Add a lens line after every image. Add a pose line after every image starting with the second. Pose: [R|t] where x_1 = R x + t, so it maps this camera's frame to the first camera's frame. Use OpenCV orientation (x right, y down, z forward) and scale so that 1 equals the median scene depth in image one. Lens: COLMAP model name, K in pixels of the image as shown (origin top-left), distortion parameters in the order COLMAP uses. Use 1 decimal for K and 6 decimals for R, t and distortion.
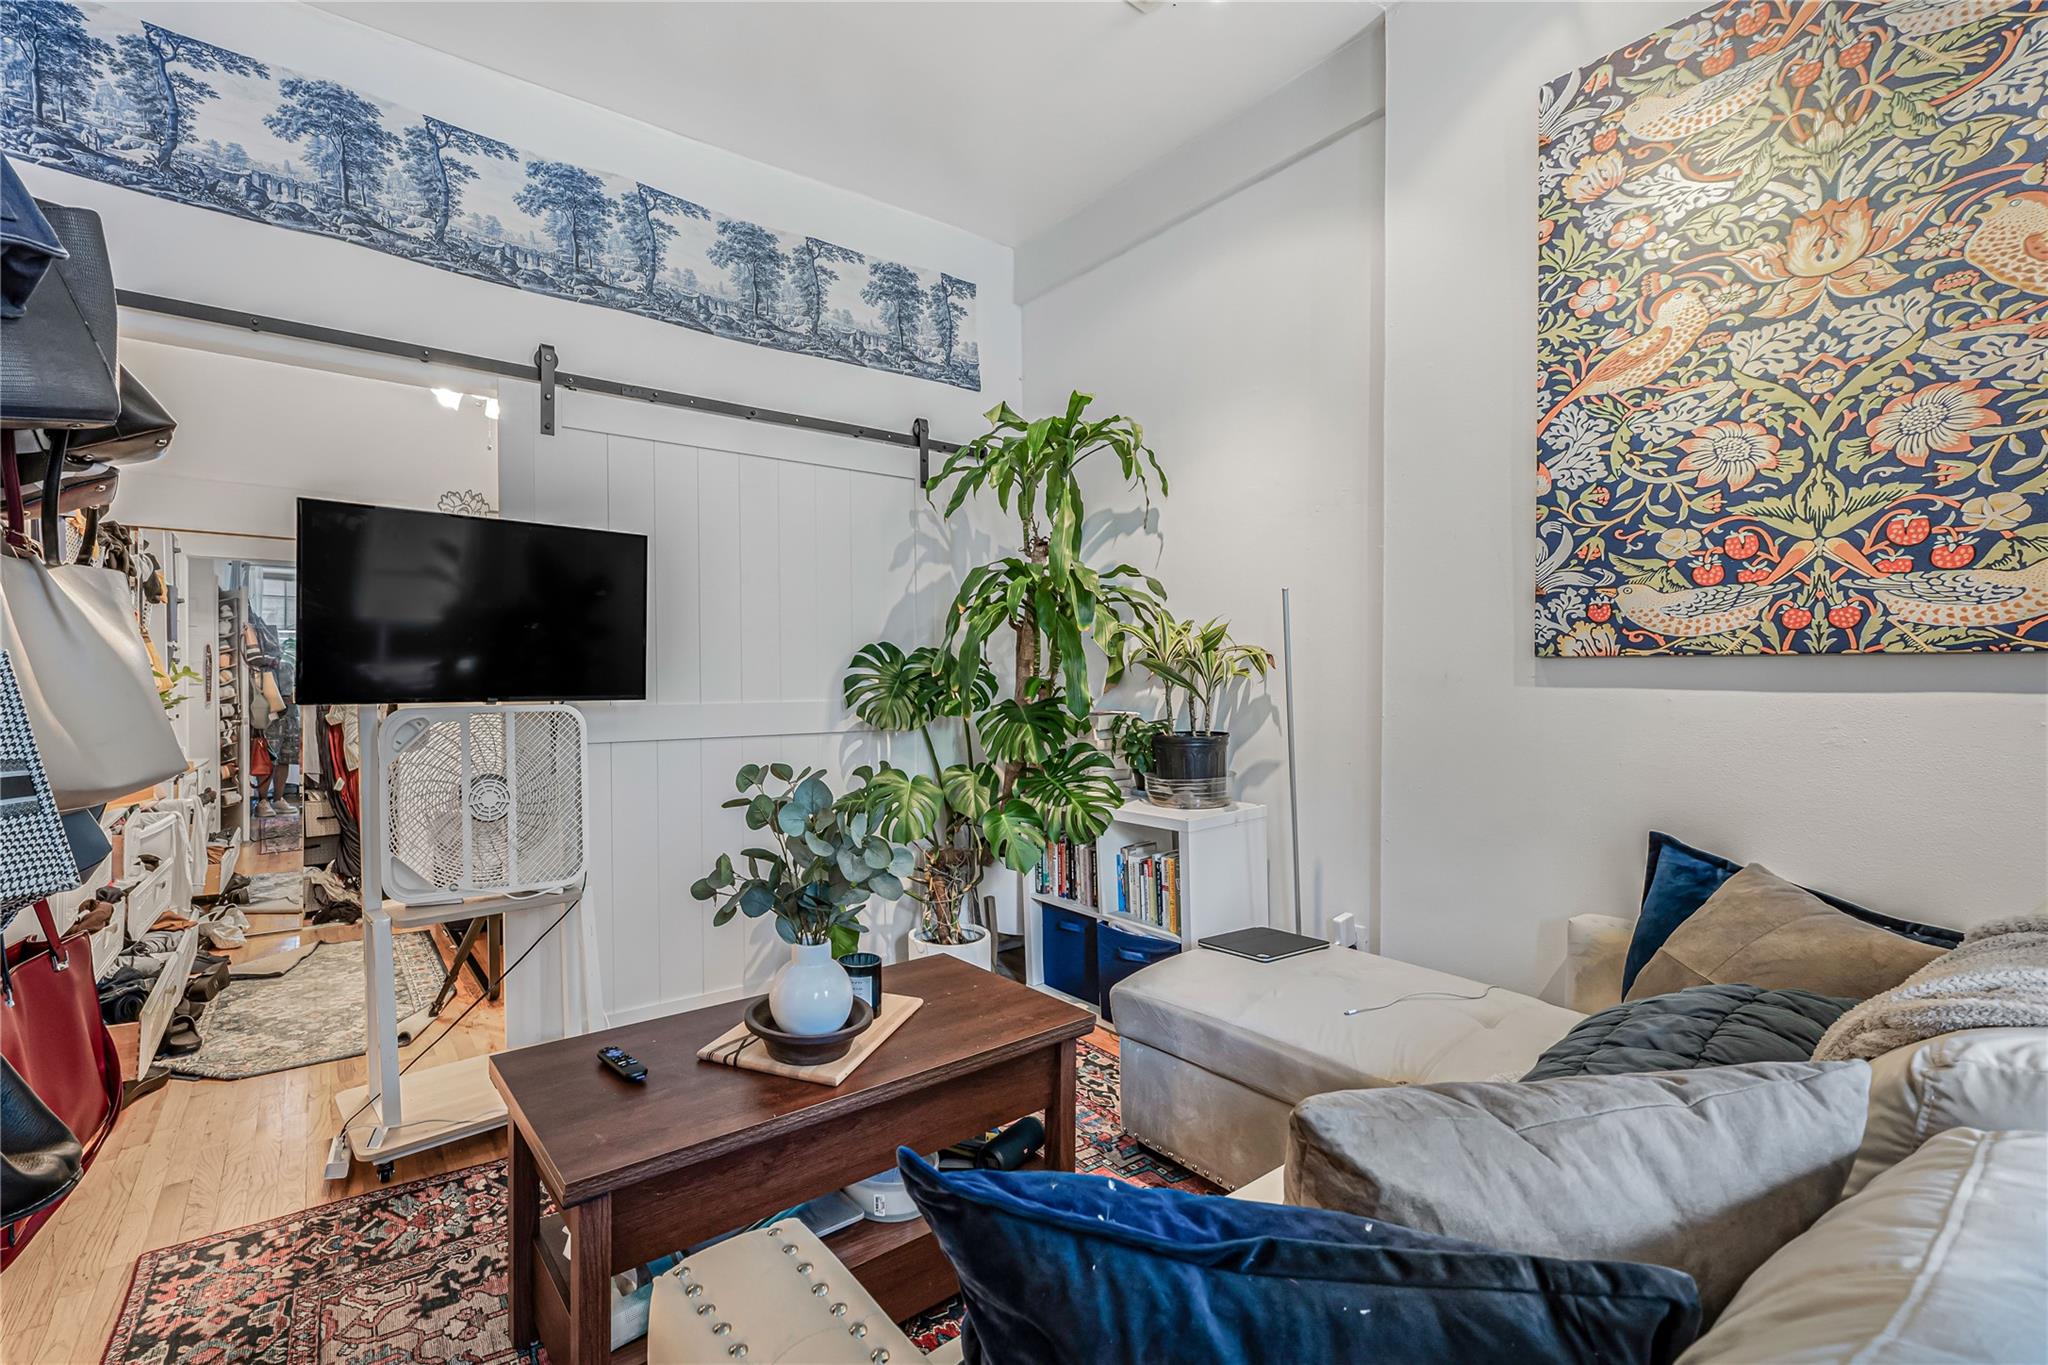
lens RADIAL K [[861.4, 0, 902.4], [0, 861.4, 686.4], [0, 0, 1]] dist [-0.001429, 0.000489]
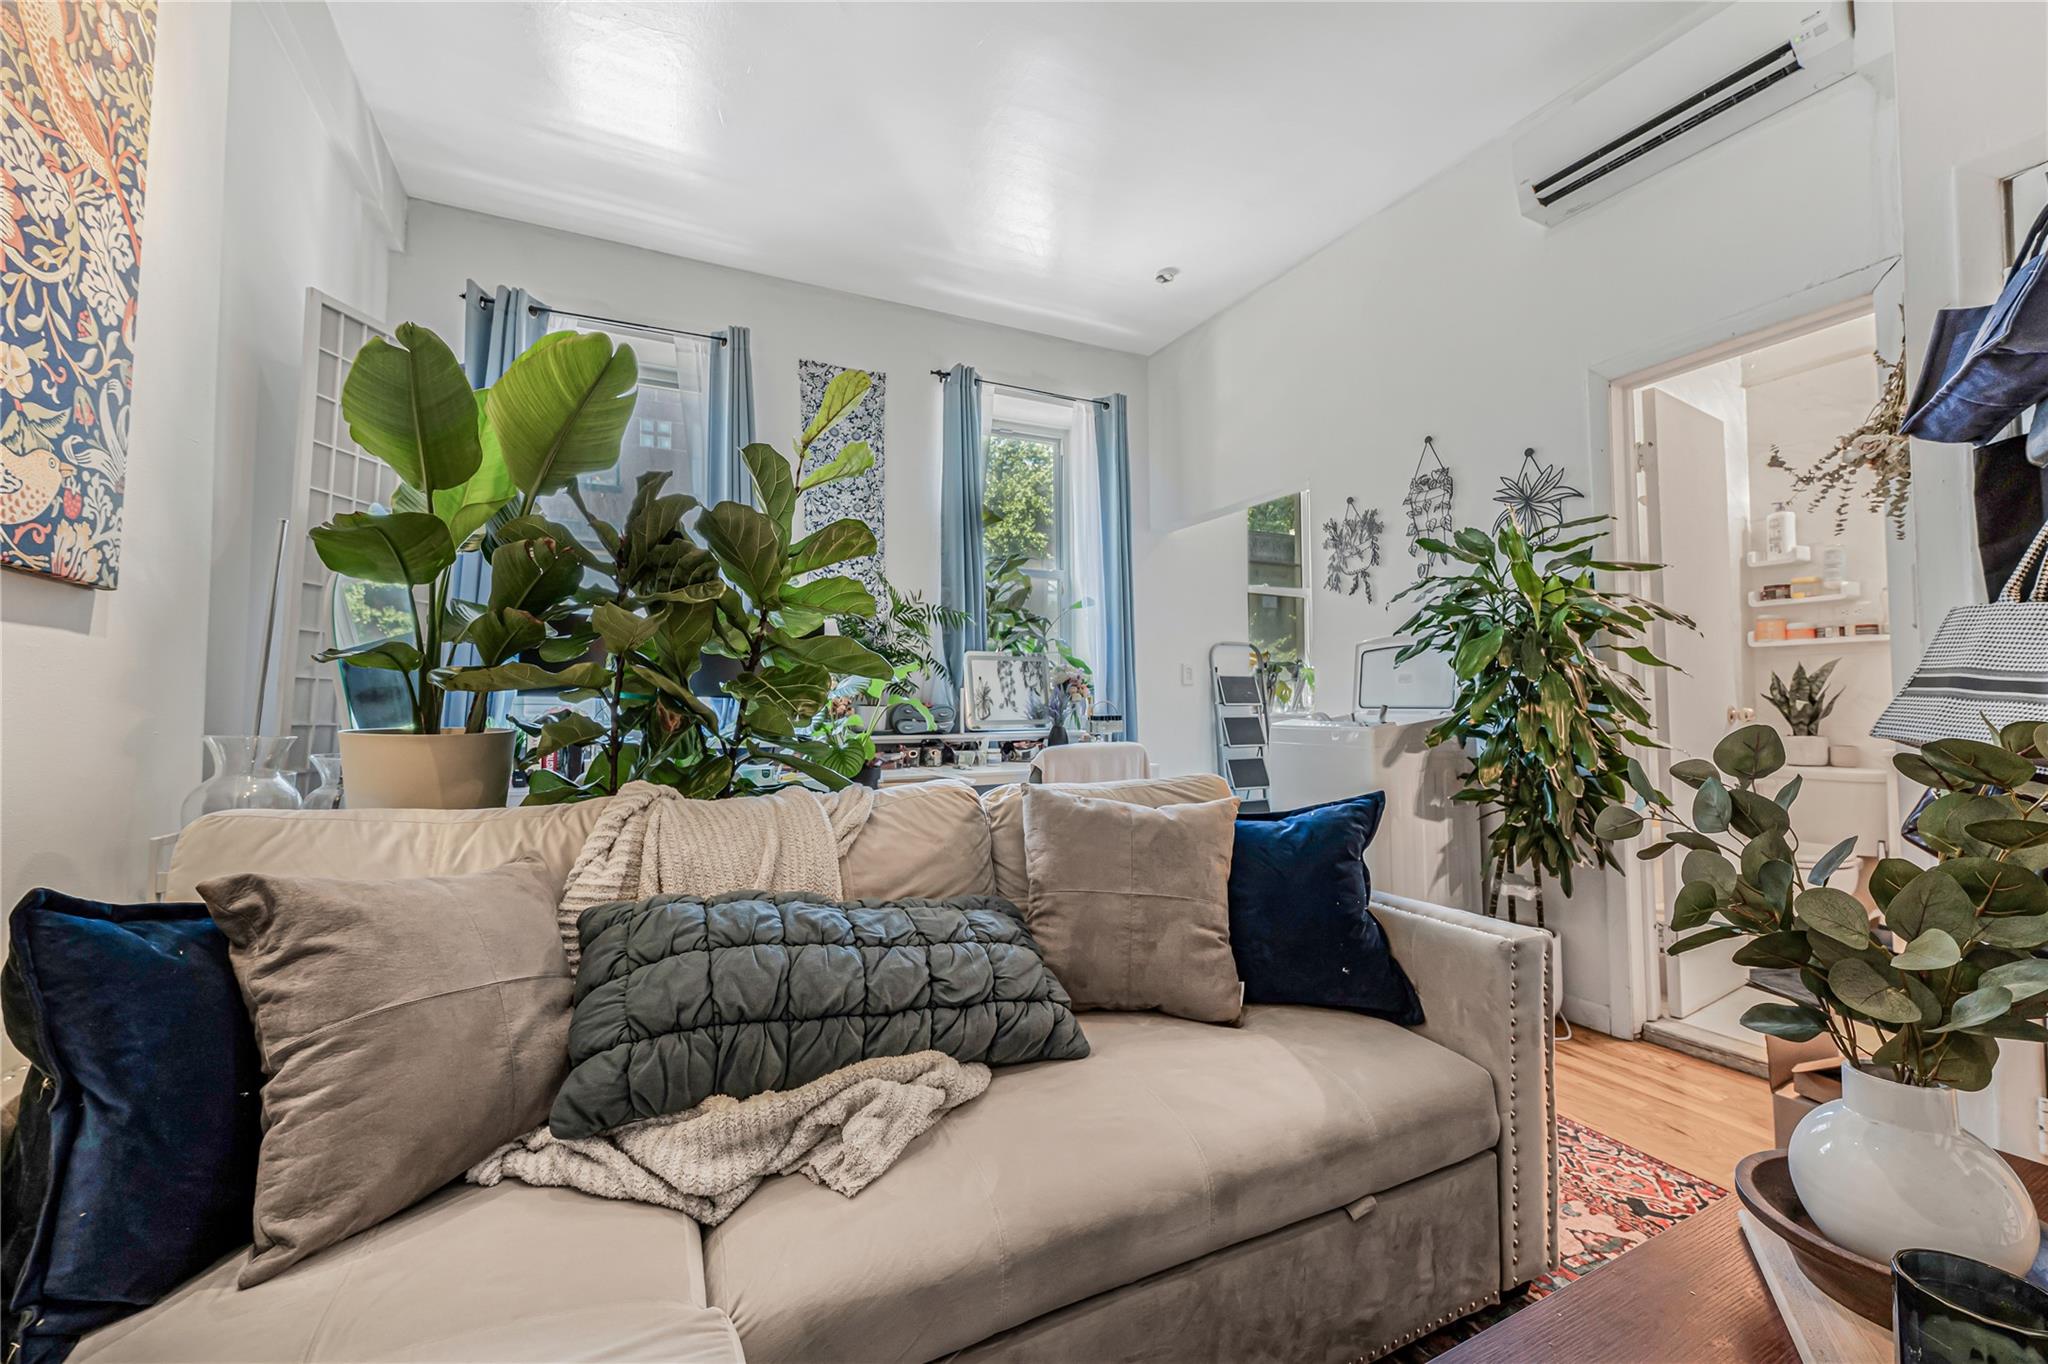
lens RADIAL K [[820.0, 0, 1014.8], [0, 820.0, 676.4], [0, 0, 1]] dist [0.002718, -0.000586]
pose [[-0.987422, 0.007682, 0.157920, 0.204569], [0.002463, 0.999445, -0.033213, 0.050590], [-0.158088, -0.032406, -0.986893, 0.964190]]
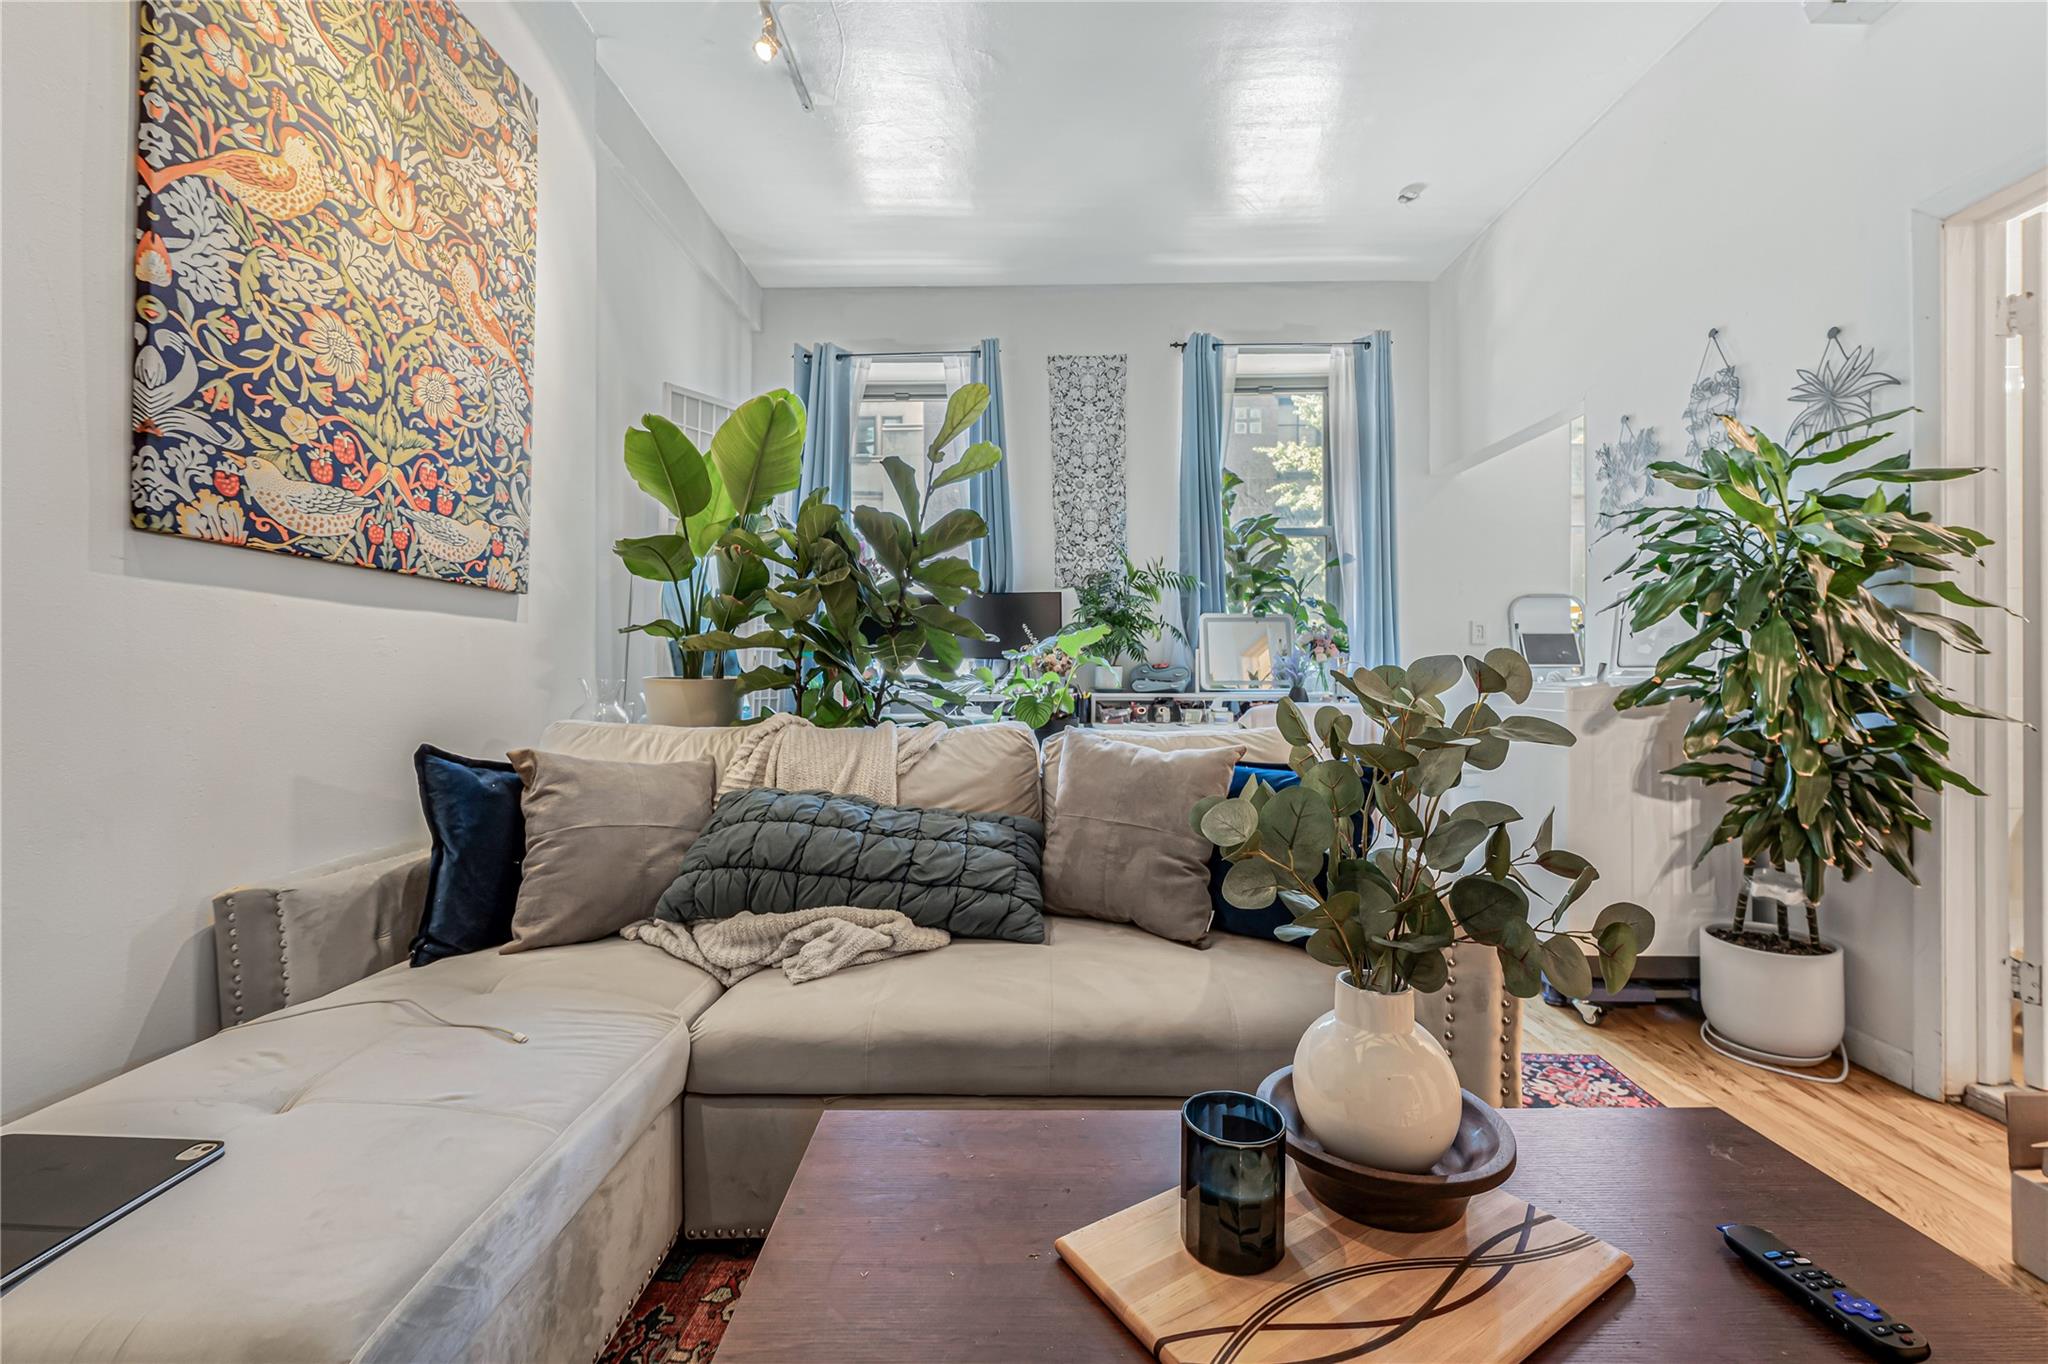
lens RADIAL K [[820.0, 0, 1021.6], [0, 820.0, 676.7], [0, 0, 1]] dist [0.002718, -0.000586]
pose [[-0.808188, -0.004627, 0.588907, -0.139098], [0.000440, 0.999964, 0.008461, 0.062218], [-0.588925, 0.007097, -0.808157, 0.956597]]
